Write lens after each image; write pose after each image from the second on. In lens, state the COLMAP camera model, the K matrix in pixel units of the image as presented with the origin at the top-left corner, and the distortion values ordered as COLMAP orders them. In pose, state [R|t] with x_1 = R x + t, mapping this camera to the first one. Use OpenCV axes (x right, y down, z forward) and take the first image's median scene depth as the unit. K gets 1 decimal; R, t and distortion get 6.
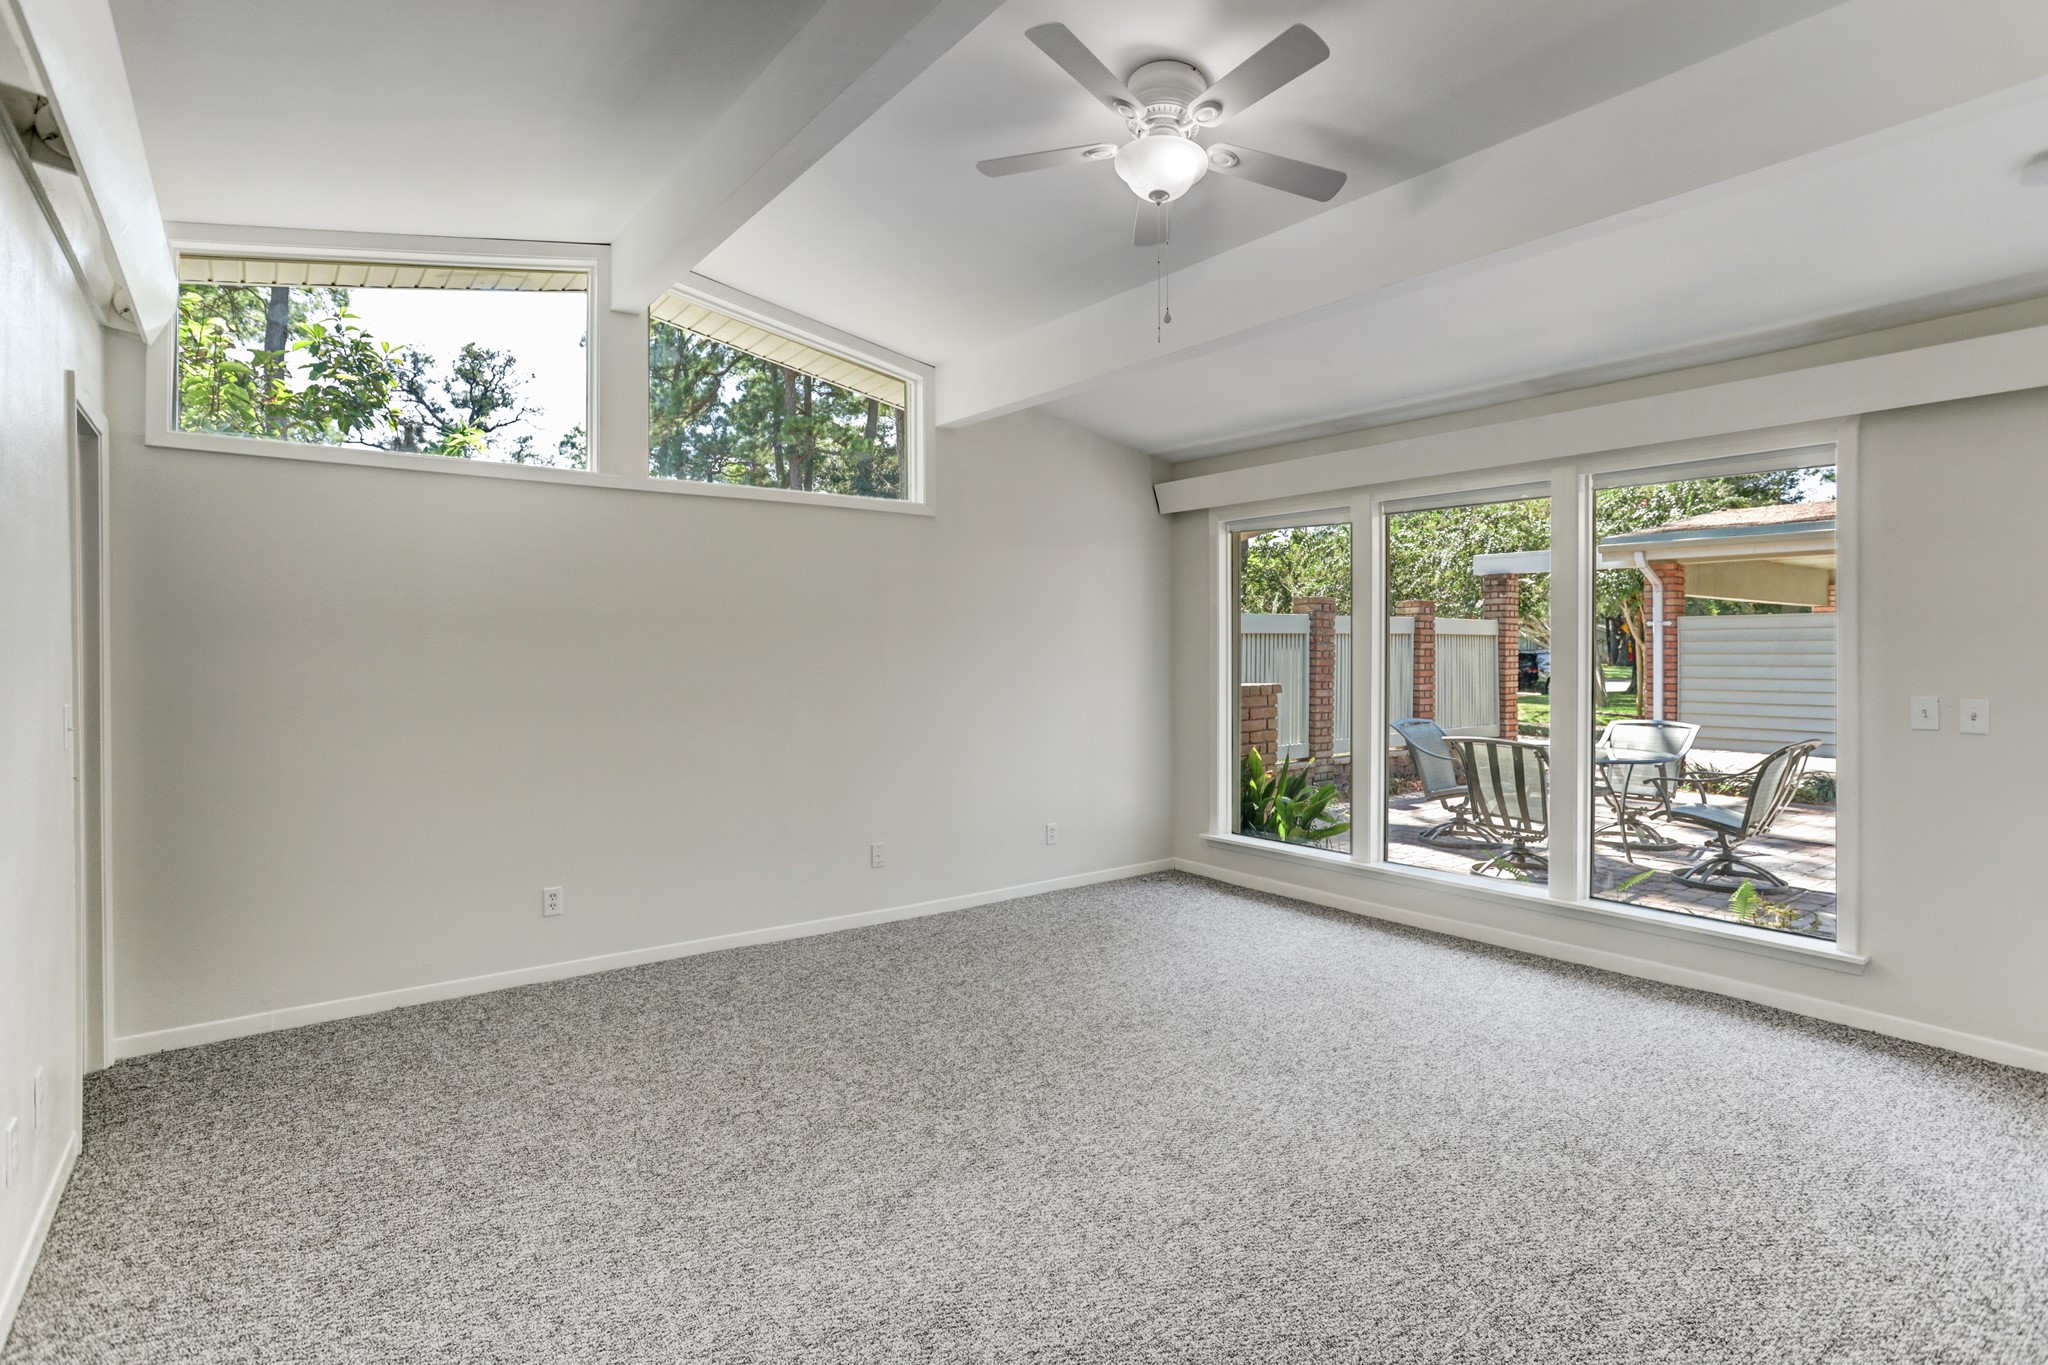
lens RADIAL K [[993.0, 0, 1023.7], [0, 993.0, 679.8], [0, 0, 1]] dist [0.005451, 0.002250]
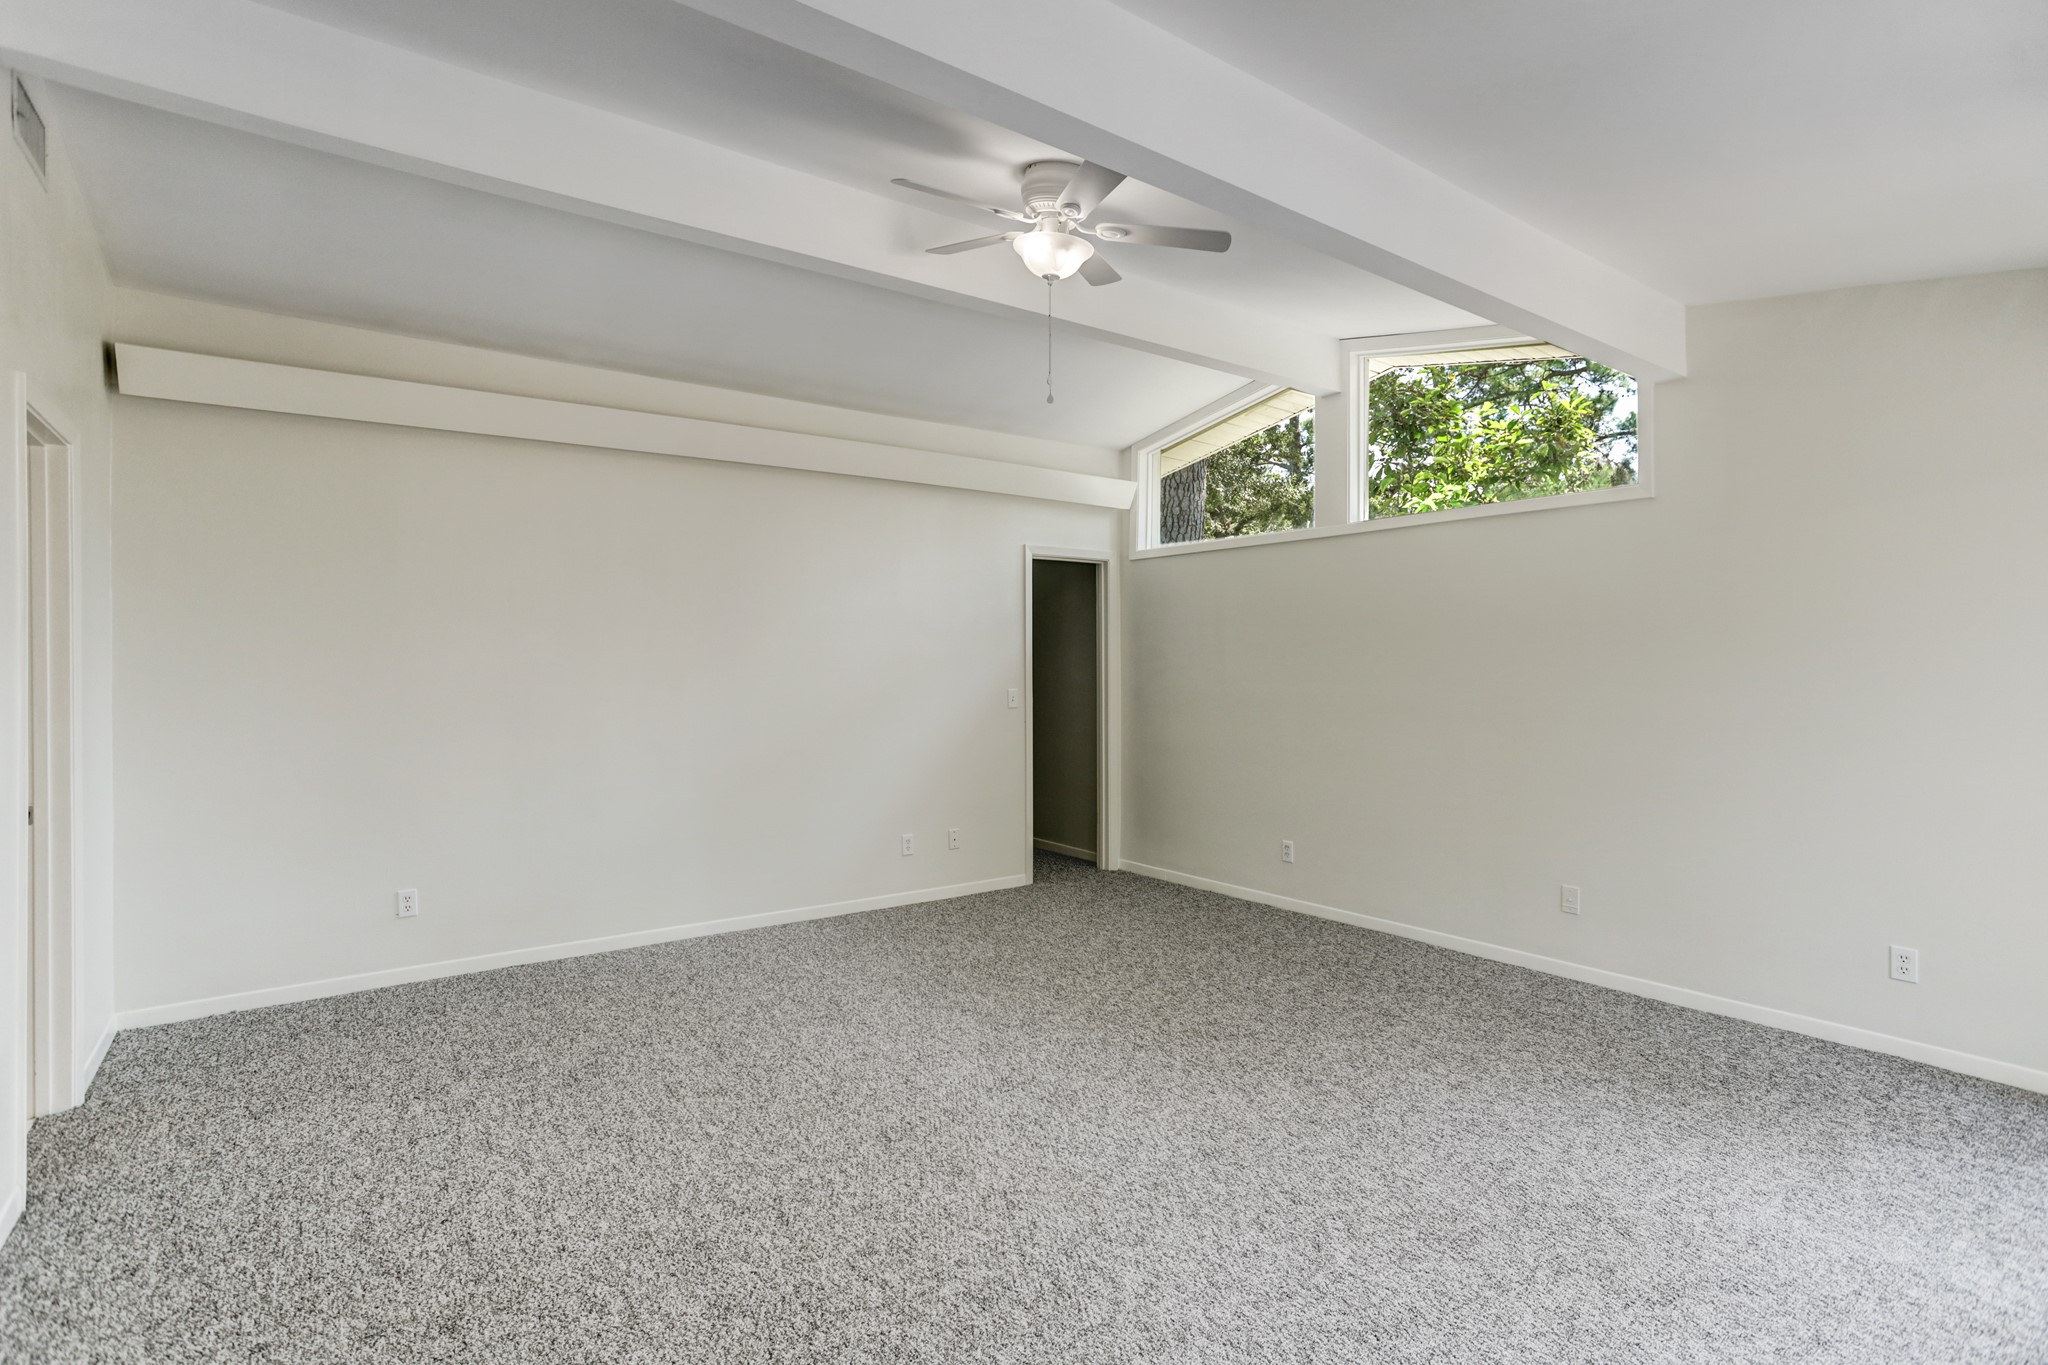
lens RADIAL K [[993.0, 0, 1025.9], [0, 993.0, 675.2], [0, 0, 1]] dist [0.005451, 0.002250]
pose [[-0.019959, -0.001744, -0.999799, 0.945456], [-0.017245, 0.999850, -0.001399, -0.003892], [0.999652, 0.017214, -0.019986, 0.735830]]
